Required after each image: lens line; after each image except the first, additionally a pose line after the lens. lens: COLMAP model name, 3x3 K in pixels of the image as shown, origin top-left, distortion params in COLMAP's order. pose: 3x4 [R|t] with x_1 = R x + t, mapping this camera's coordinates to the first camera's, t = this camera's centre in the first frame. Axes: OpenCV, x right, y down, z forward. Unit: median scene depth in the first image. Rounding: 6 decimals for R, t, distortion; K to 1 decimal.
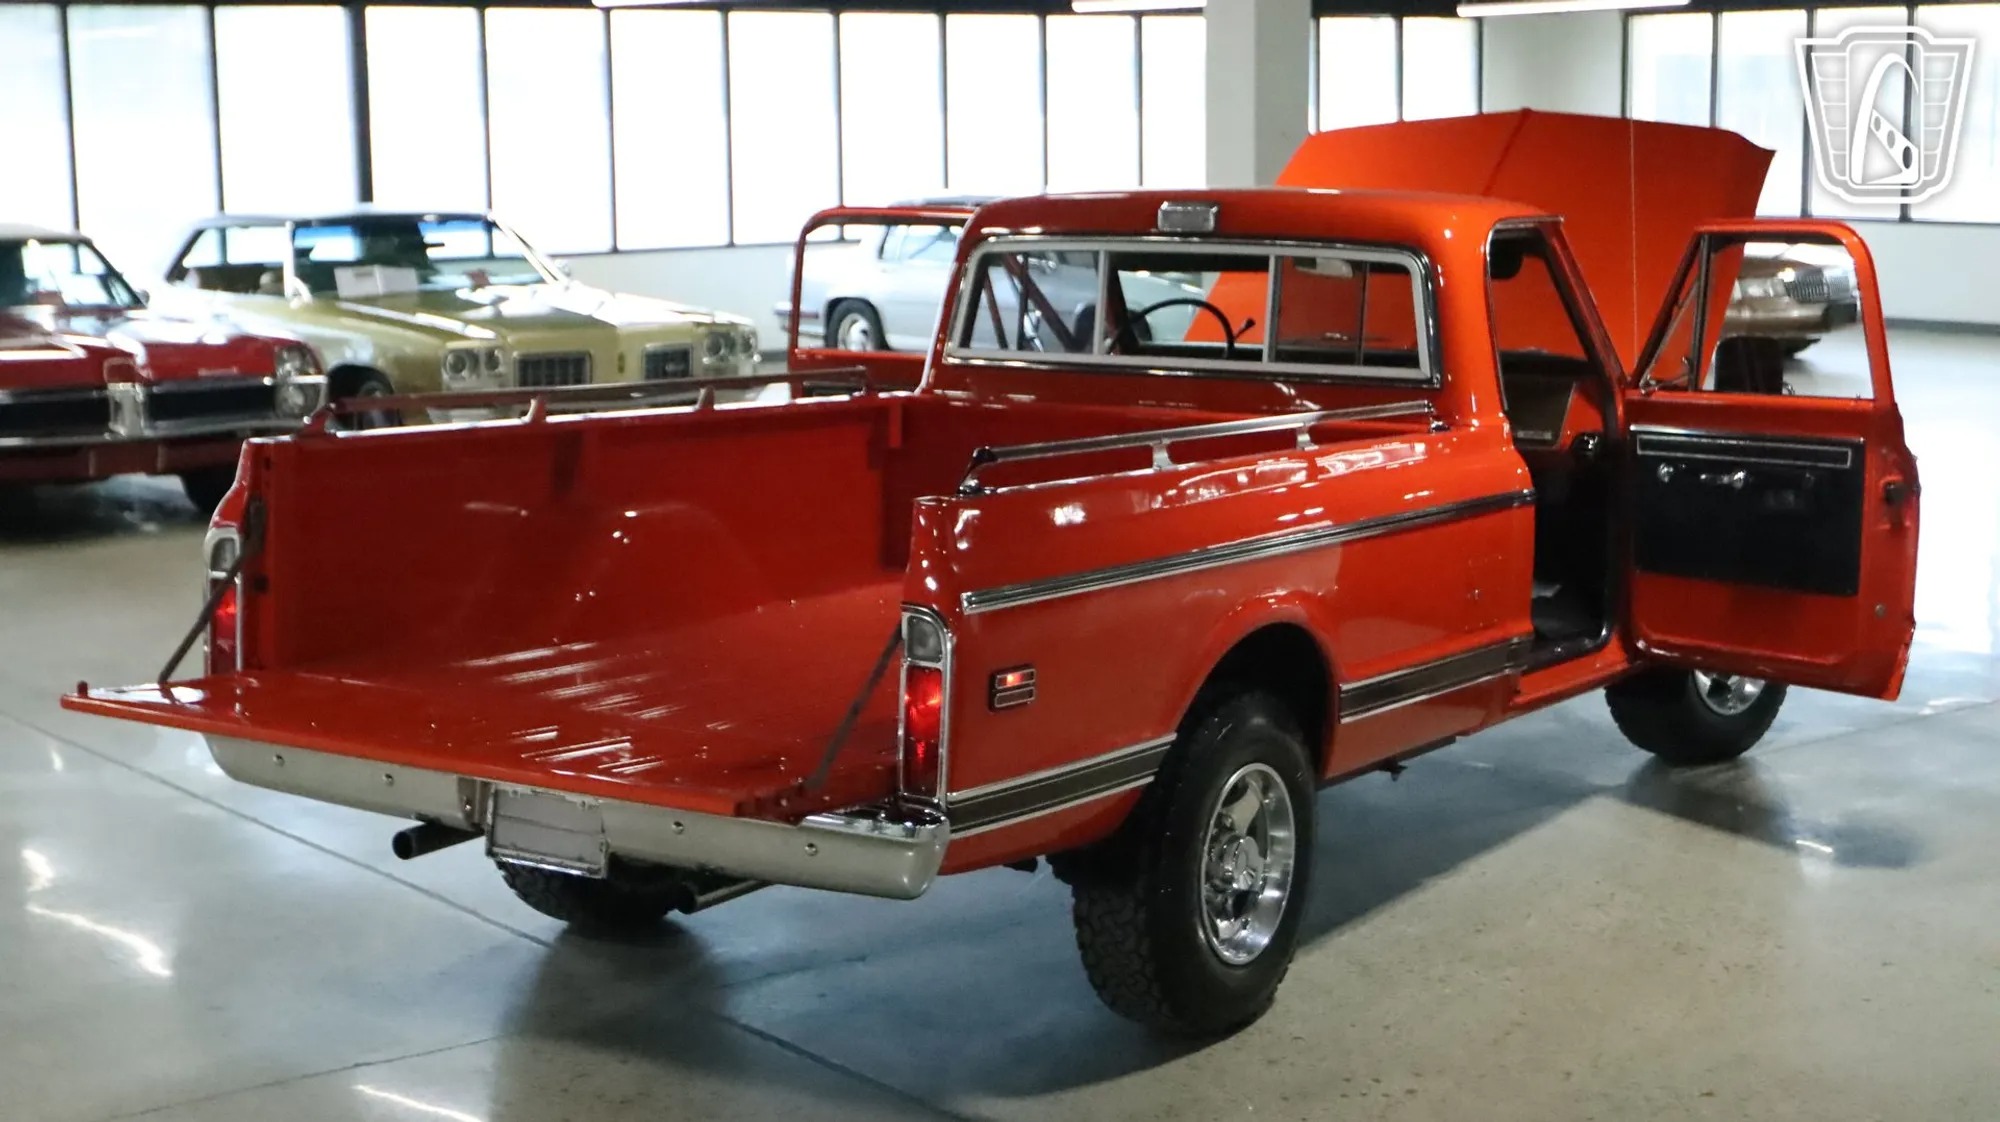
lens RADIAL K [[3075.2, 0, 1000.0], [0, 3075.2, 561.0], [0, 0, 1]] dist [0.022367, 0.042096]
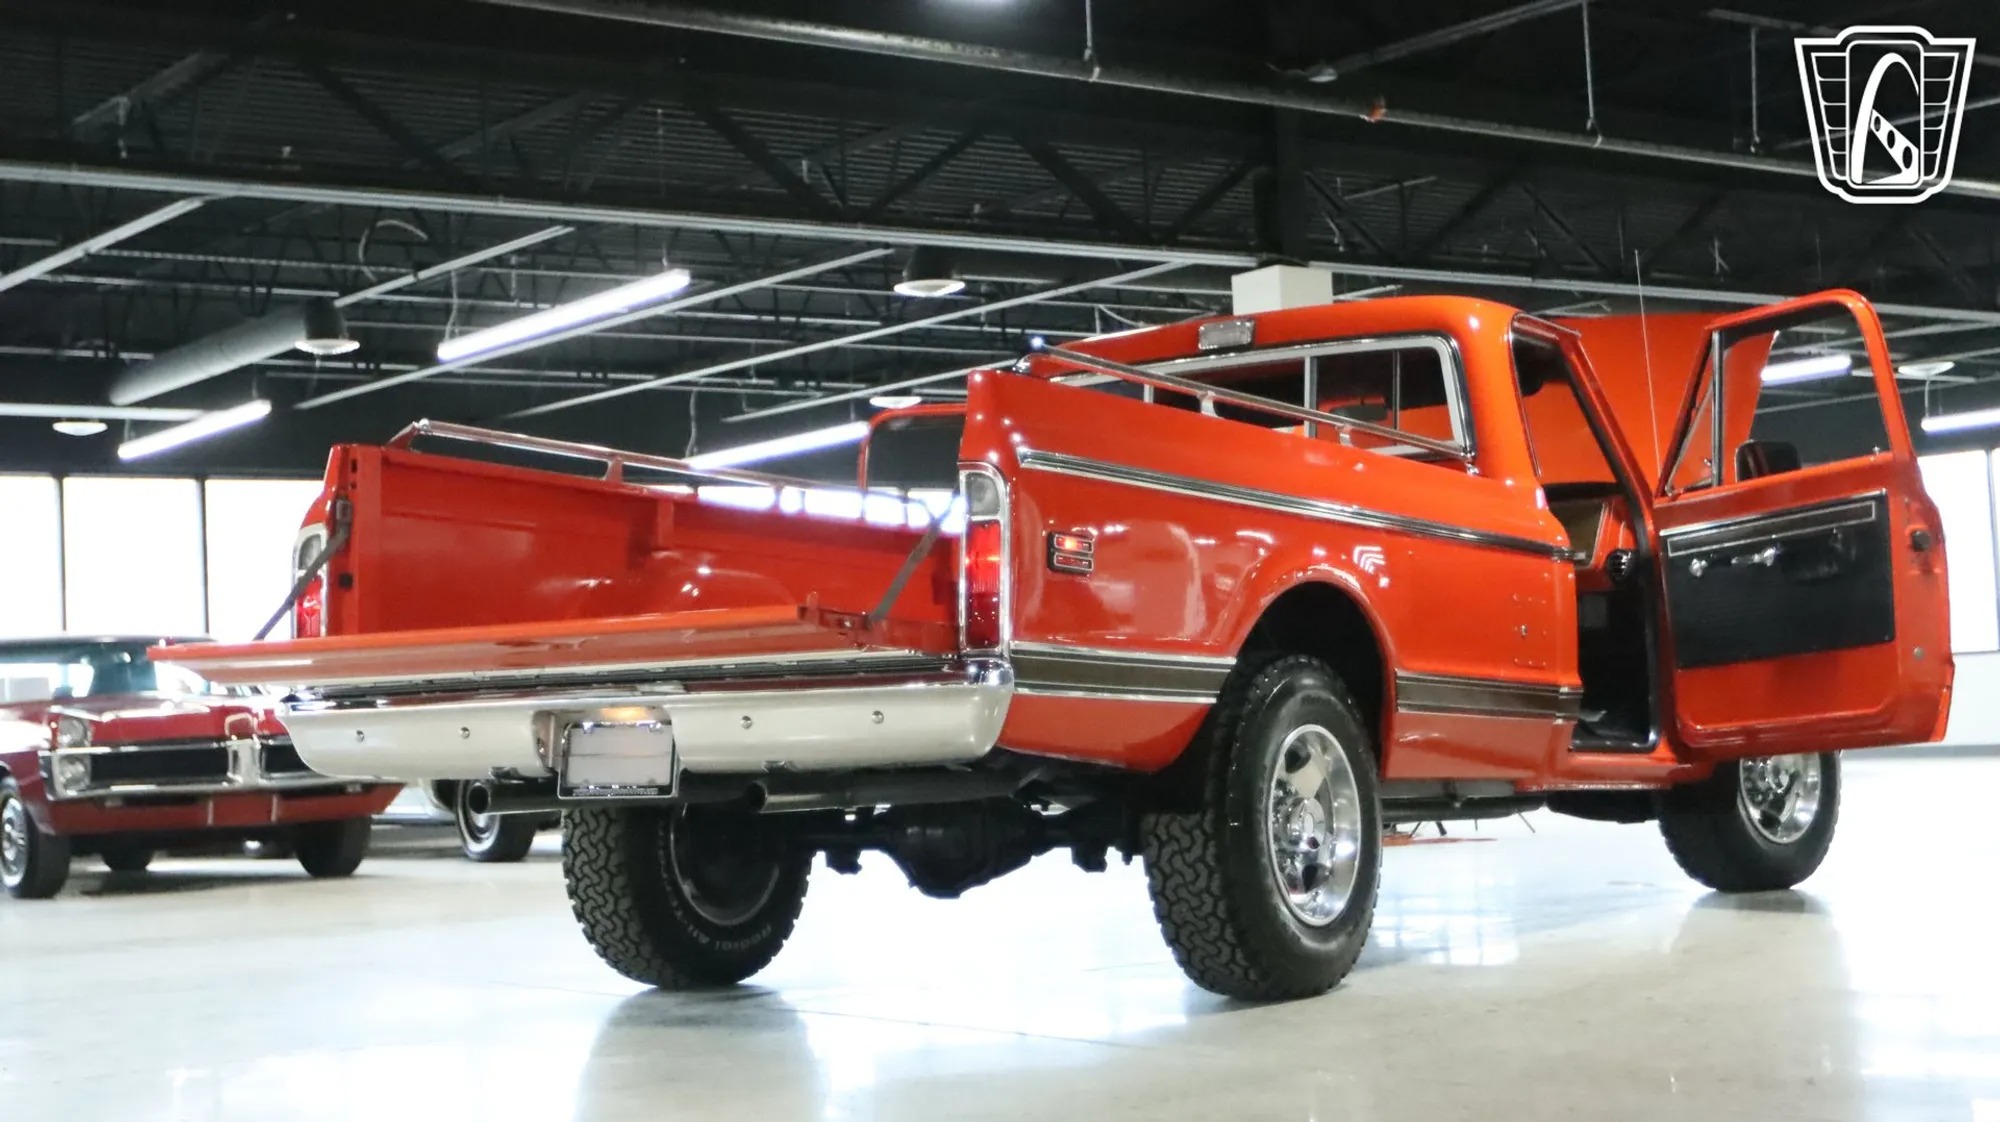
lens RADIAL K [[2836.3, 0, 1000.0], [0, 2836.3, 561.0], [0, 0, 1]] dist [0.003903, 0.032605]
pose [[0.999050, -0.038826, -0.019789, -0.000642], [0.033579, 0.975306, -0.218290, 0.183126], [0.027775, 0.217418, 0.975683, 0.061203]]
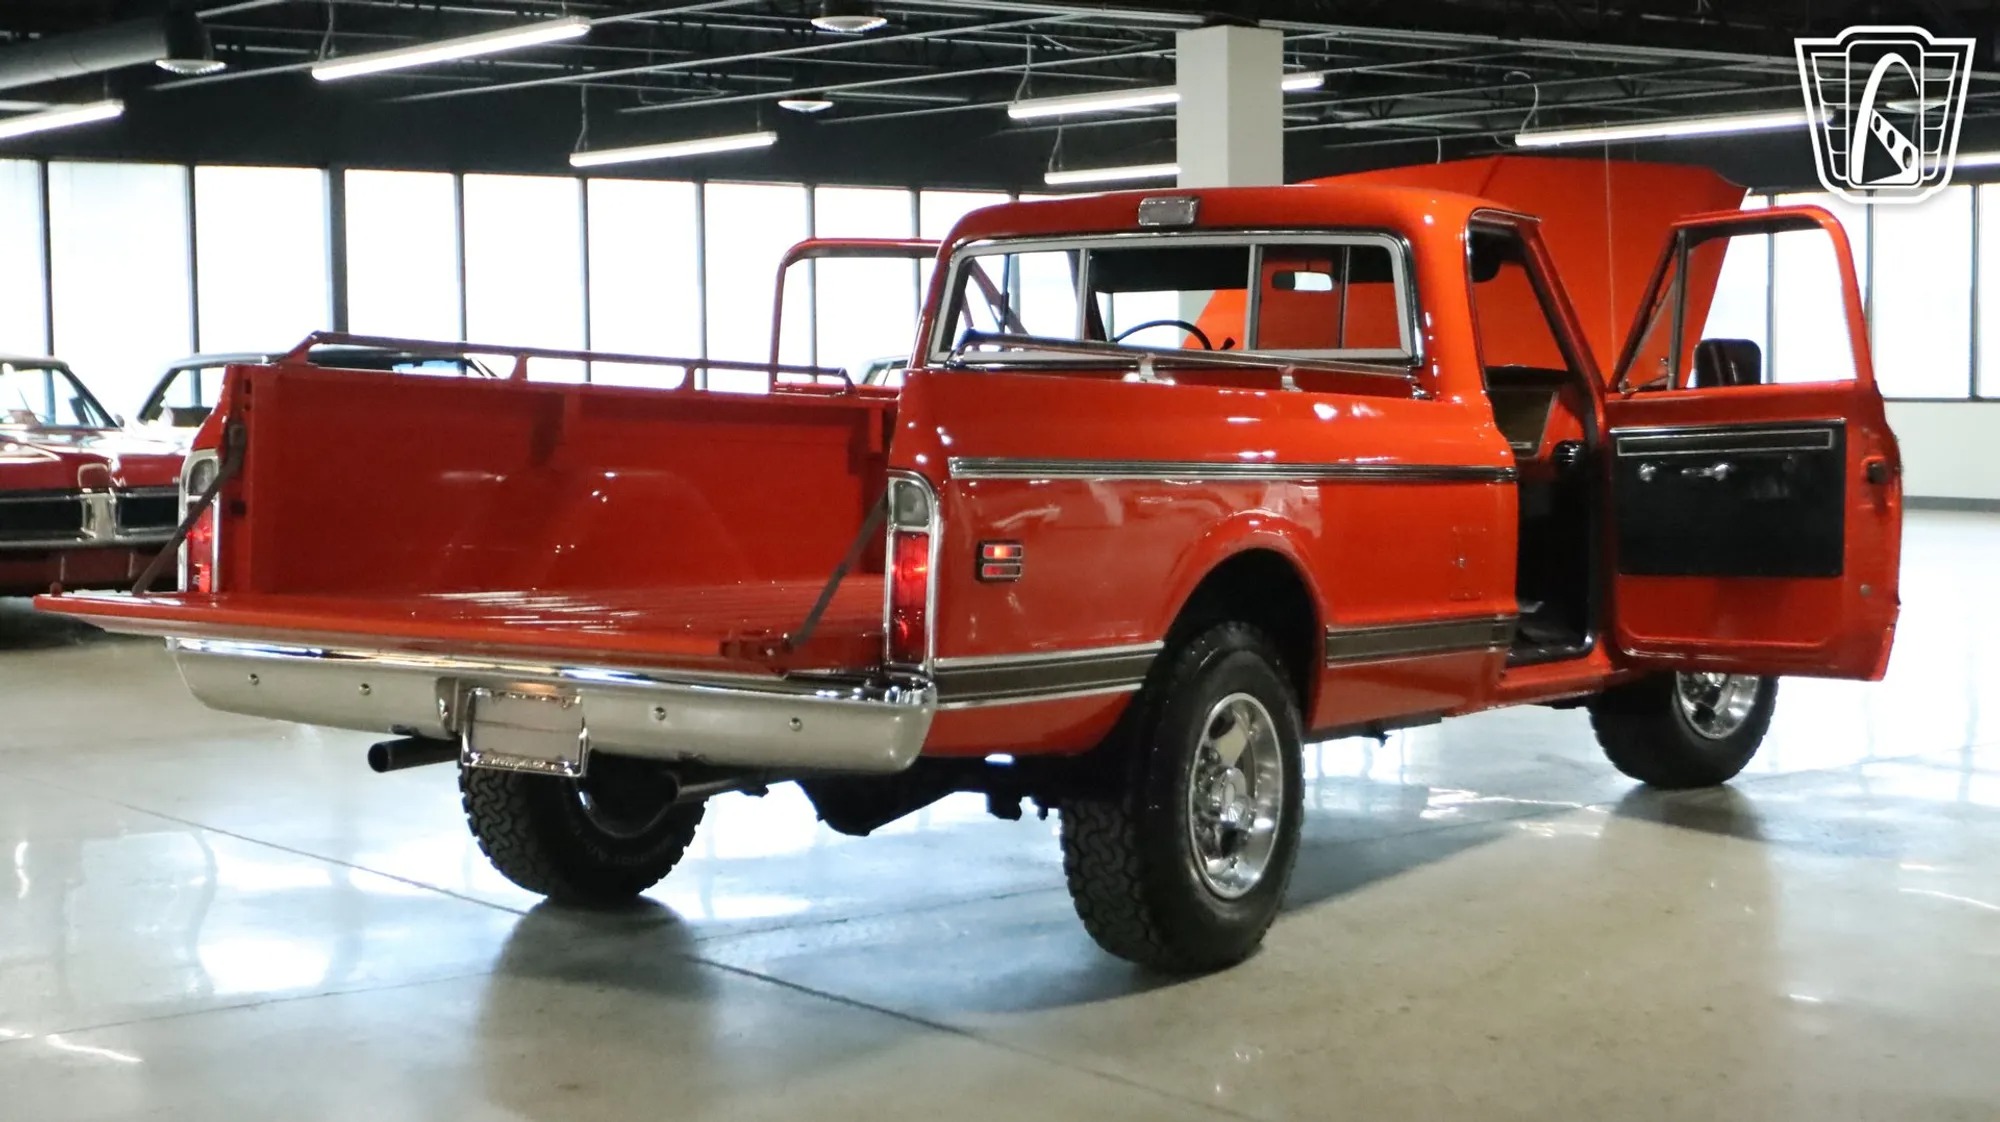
lens RADIAL K [[3075.2, 0, 1000.0], [0, 3075.2, 561.0], [0, 0, 1]] dist [0.022367, 0.042096]
pose [[0.999943, -0.000344, 0.010694, -0.004819], [0.001304, 0.995950, -0.089903, 0.096126], [-0.010619, 0.089912, 0.995893, 0.010317]]
